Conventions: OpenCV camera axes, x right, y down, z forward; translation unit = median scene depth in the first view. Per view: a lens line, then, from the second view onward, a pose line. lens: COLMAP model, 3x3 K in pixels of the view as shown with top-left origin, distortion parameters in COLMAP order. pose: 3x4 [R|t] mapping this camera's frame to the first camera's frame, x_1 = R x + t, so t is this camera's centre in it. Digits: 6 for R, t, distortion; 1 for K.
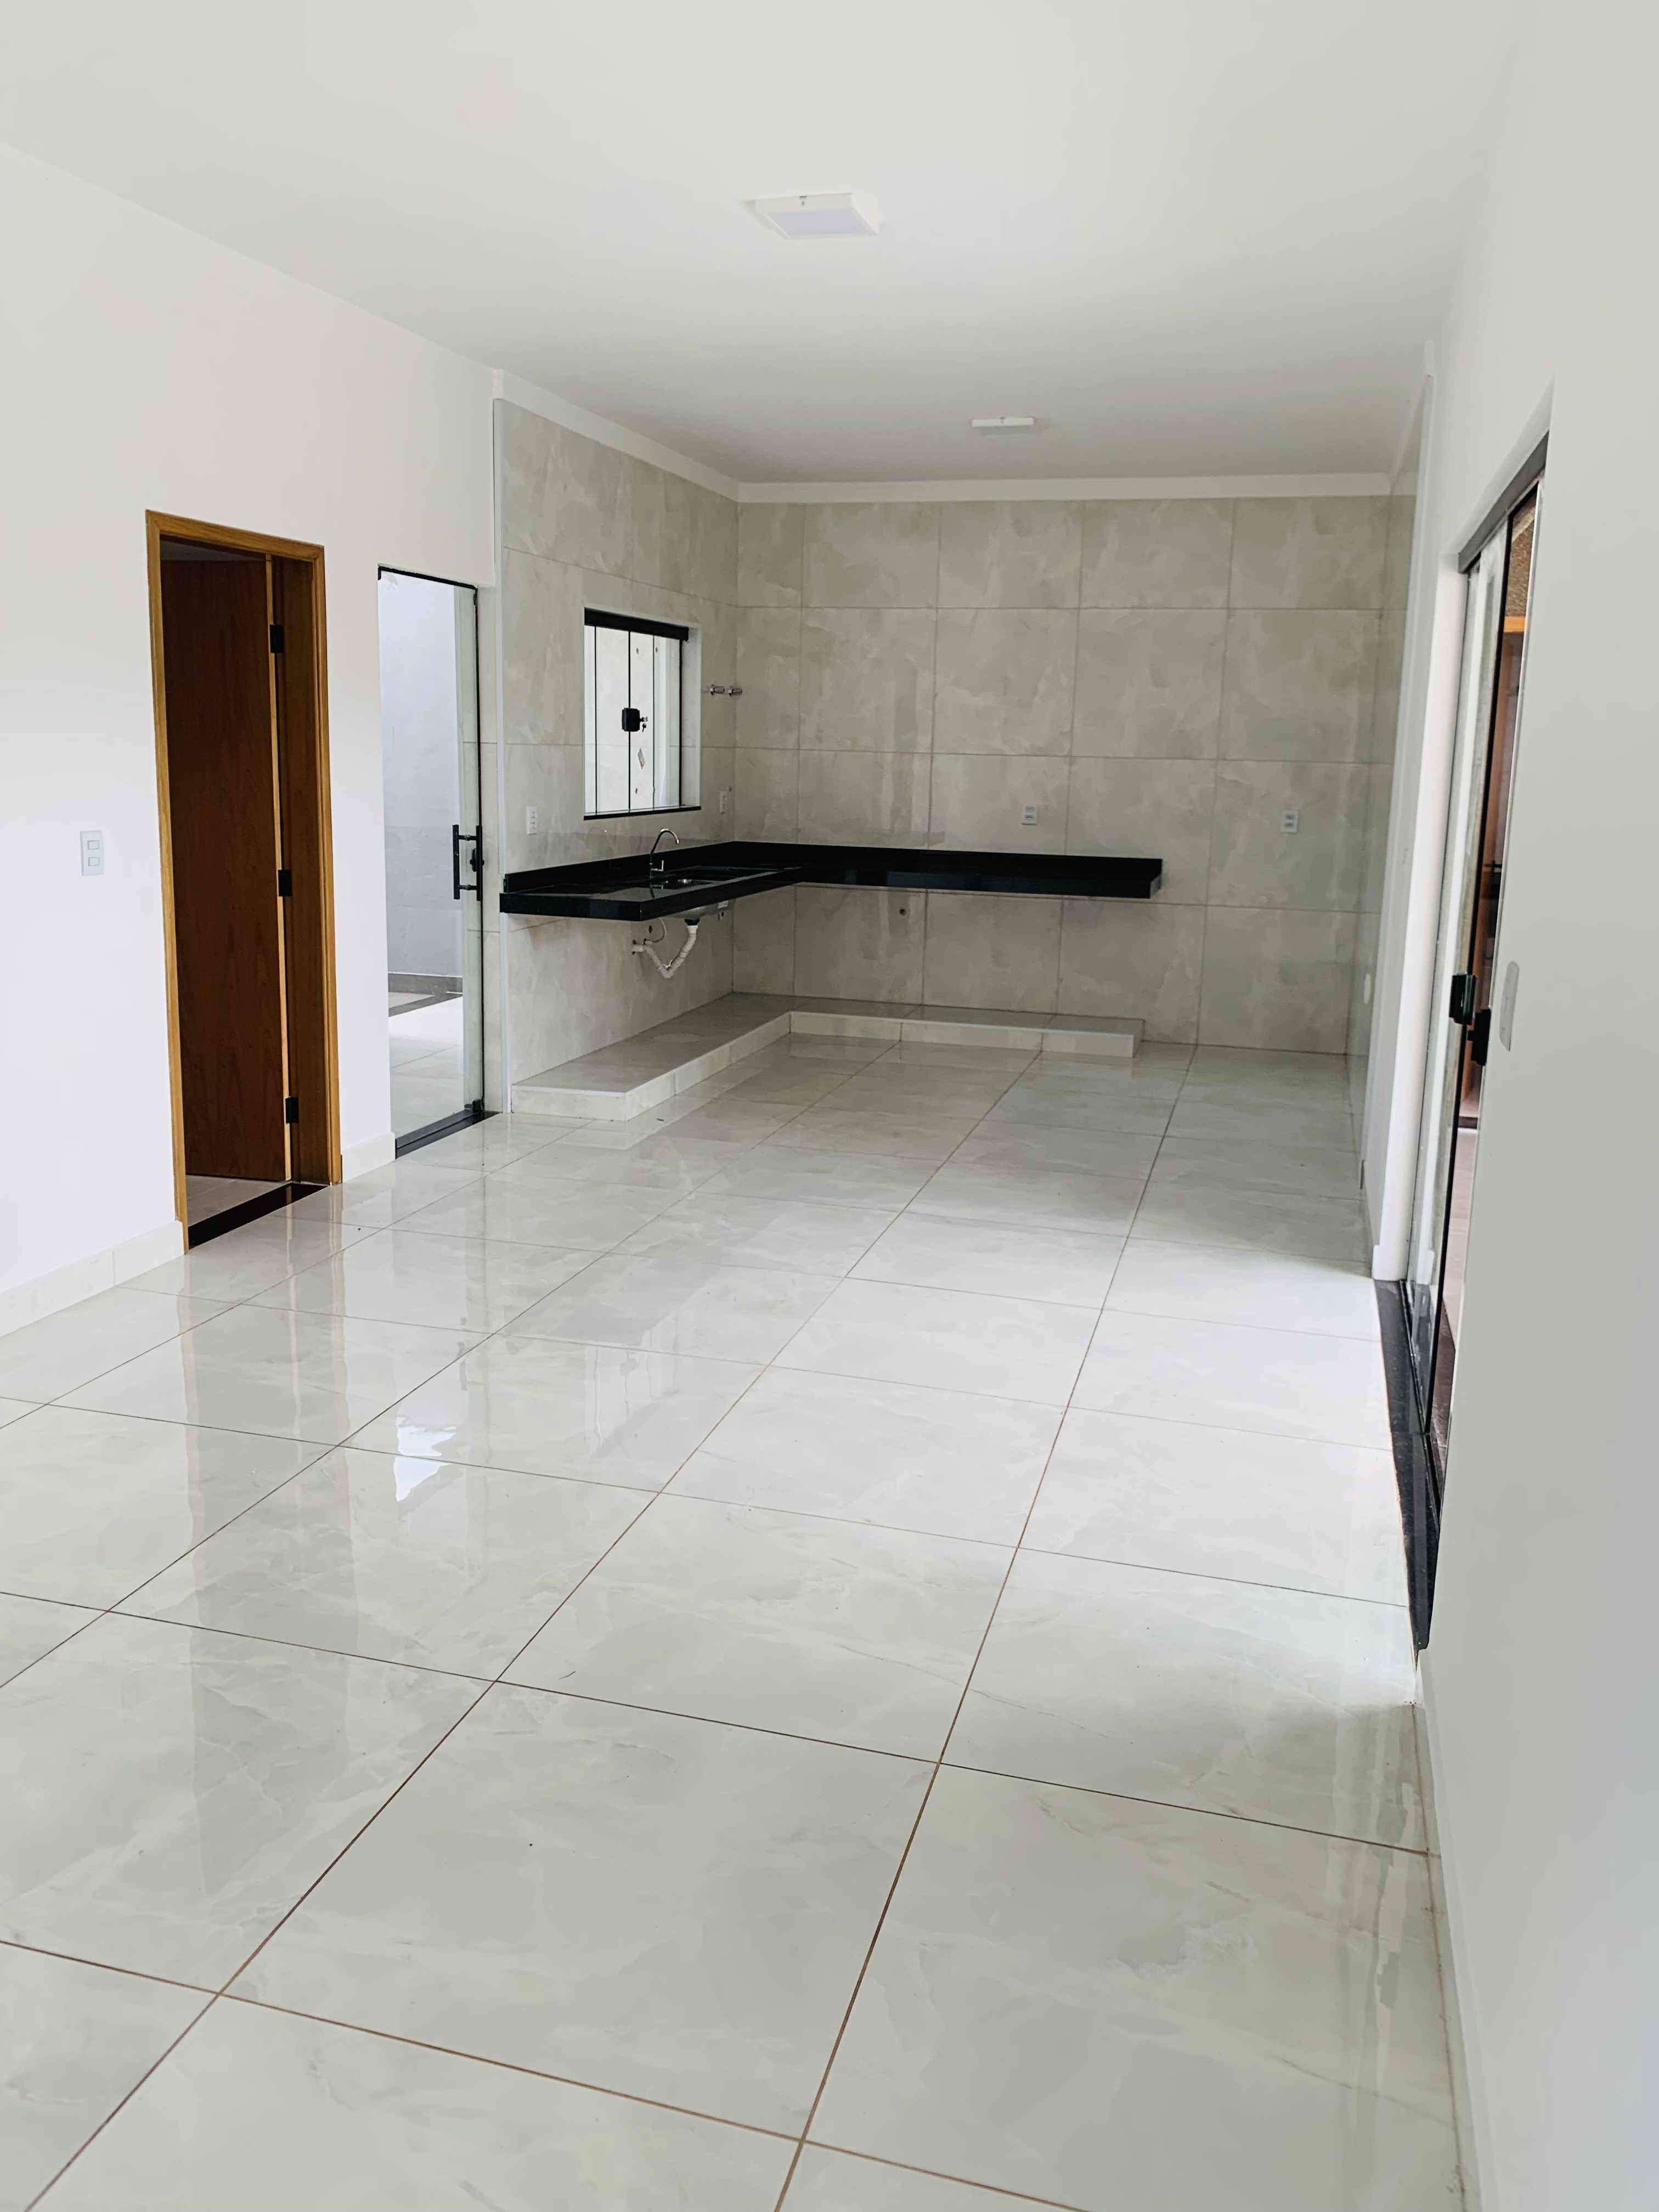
lens RADIAL K [[1706.4, 0, 808.8], [0, 1706.4, 1129.8], [0, 0, 1]] dist [0.044002, -0.042948]
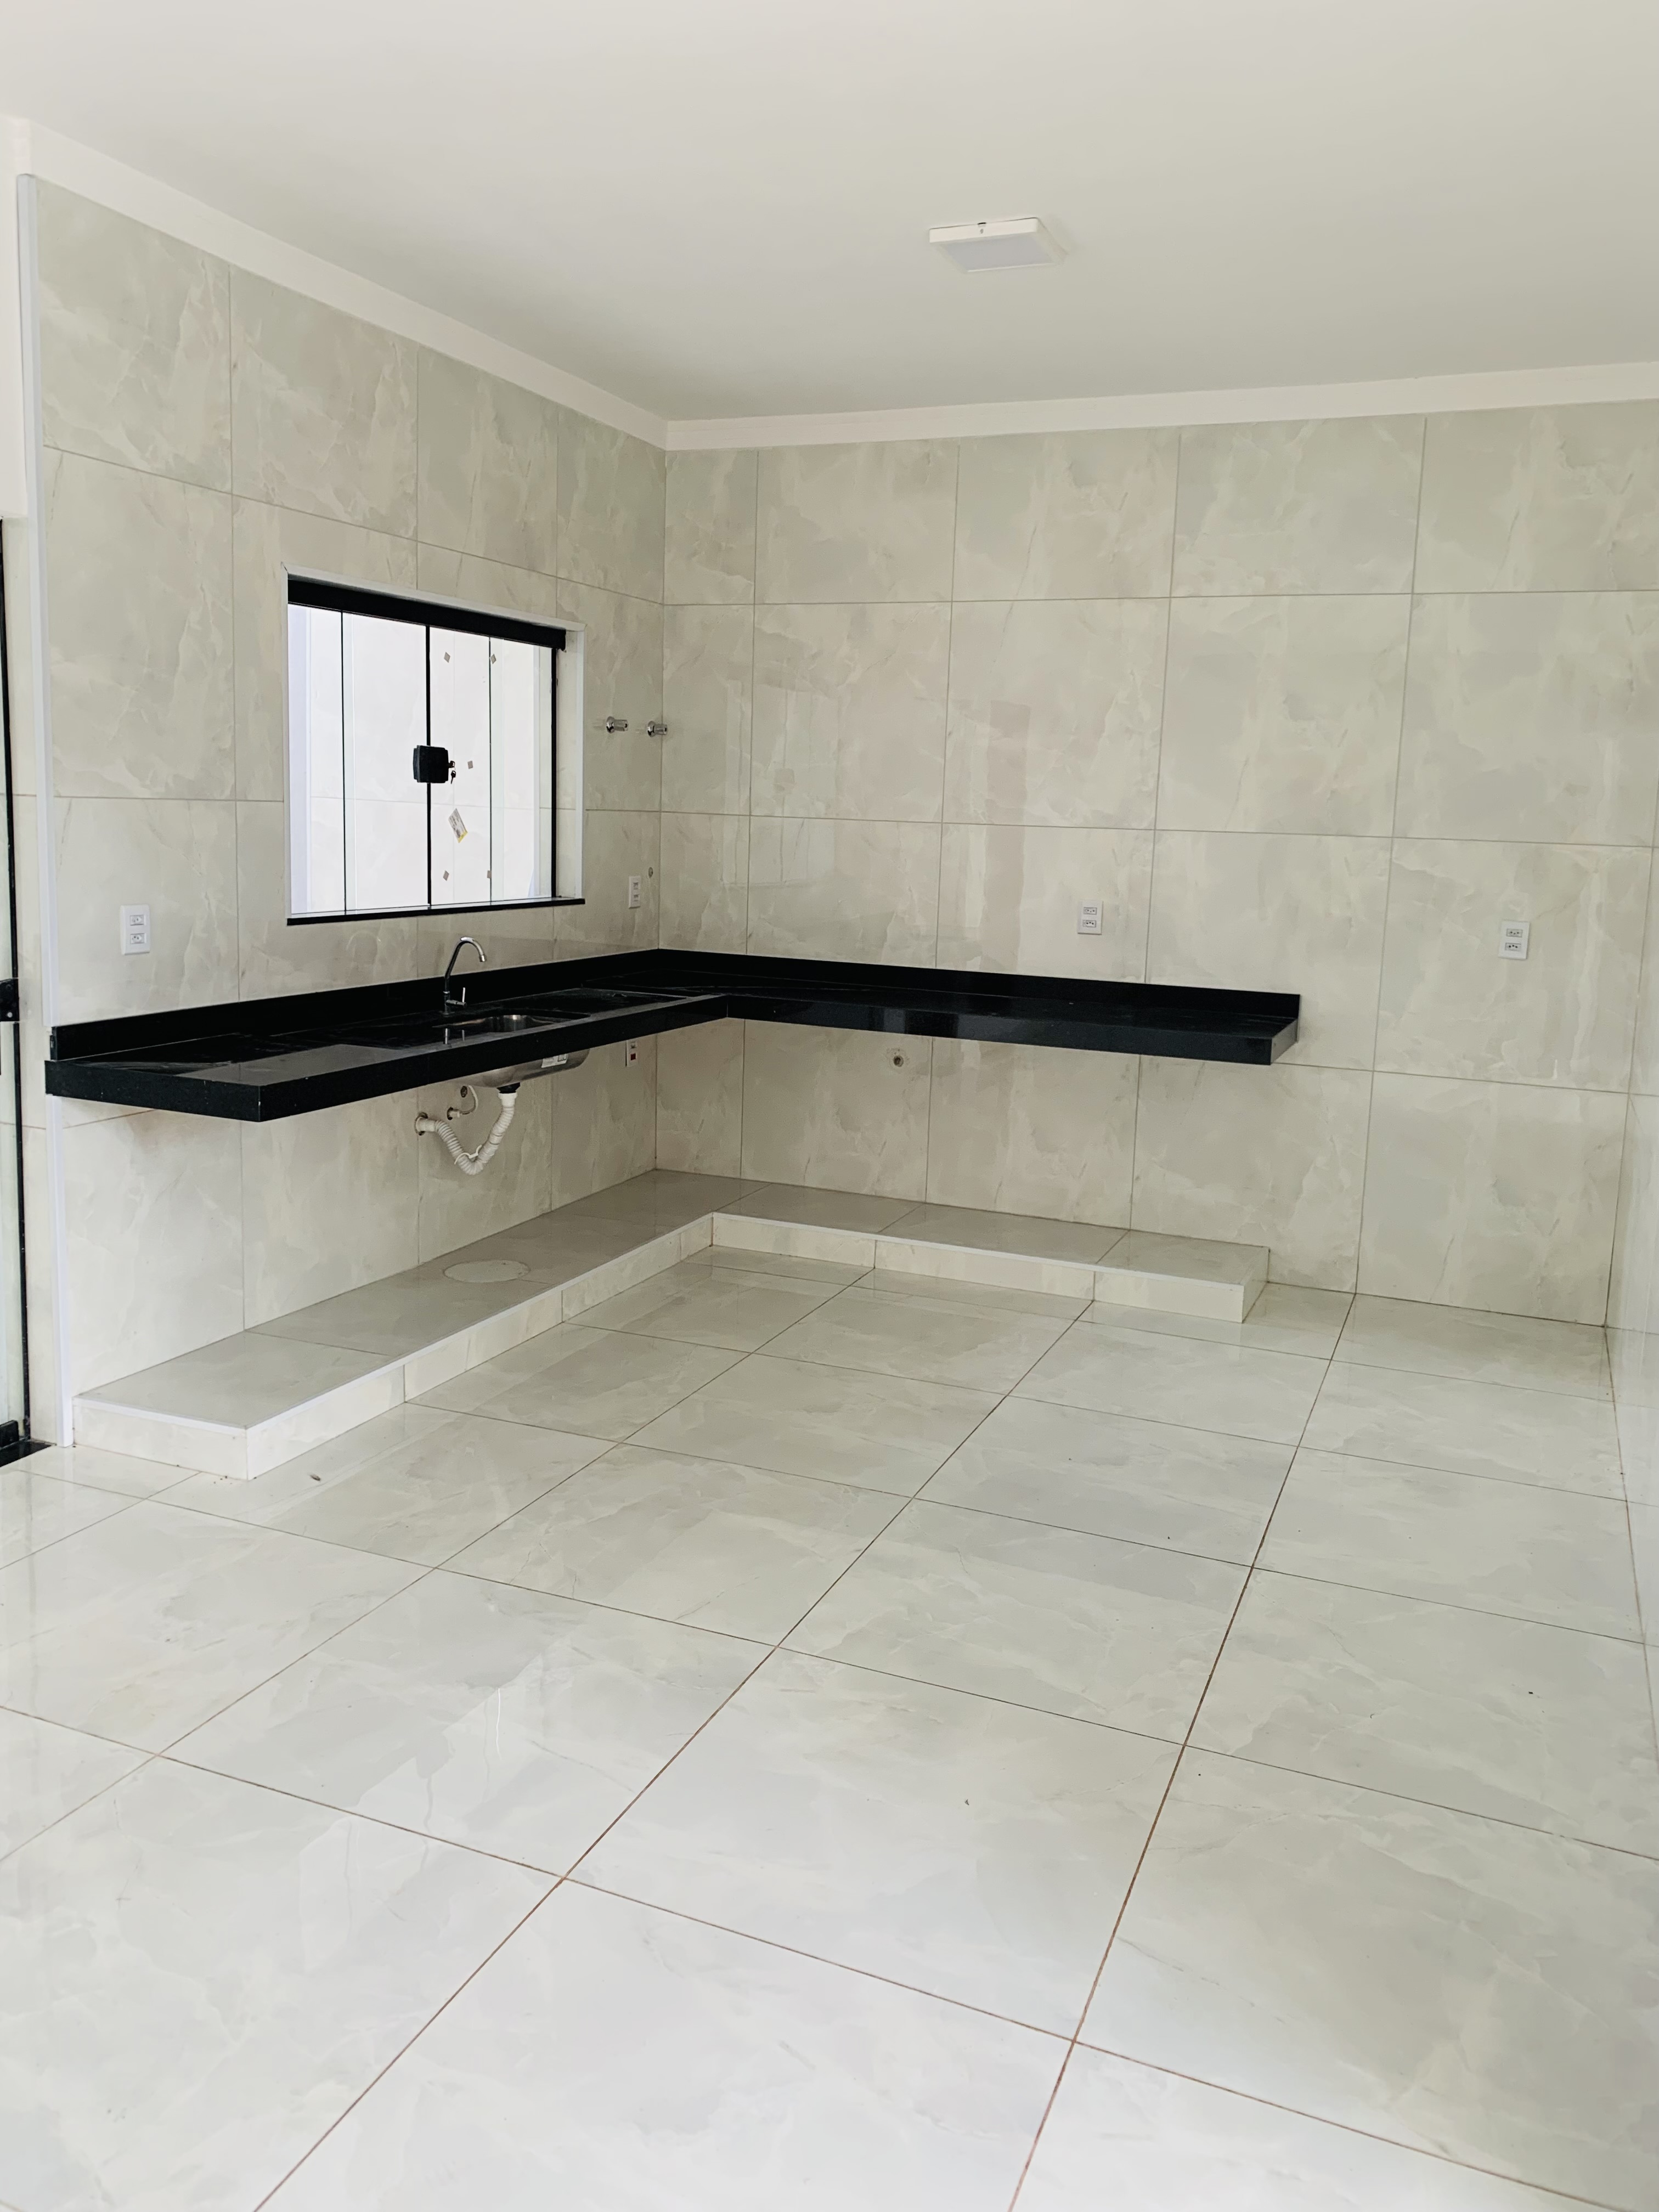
lens RADIAL K [[1706.4, 0, 834.9], [0, 1706.4, 1089.0], [0, 0, 1]] dist [0.044002, -0.042948]
pose [[0.993939, 0.025925, -0.106834, 0.108035], [-0.032543, 0.997627, -0.060672, -0.082481], [0.105008, 0.063781, 0.992424, 0.376384]]
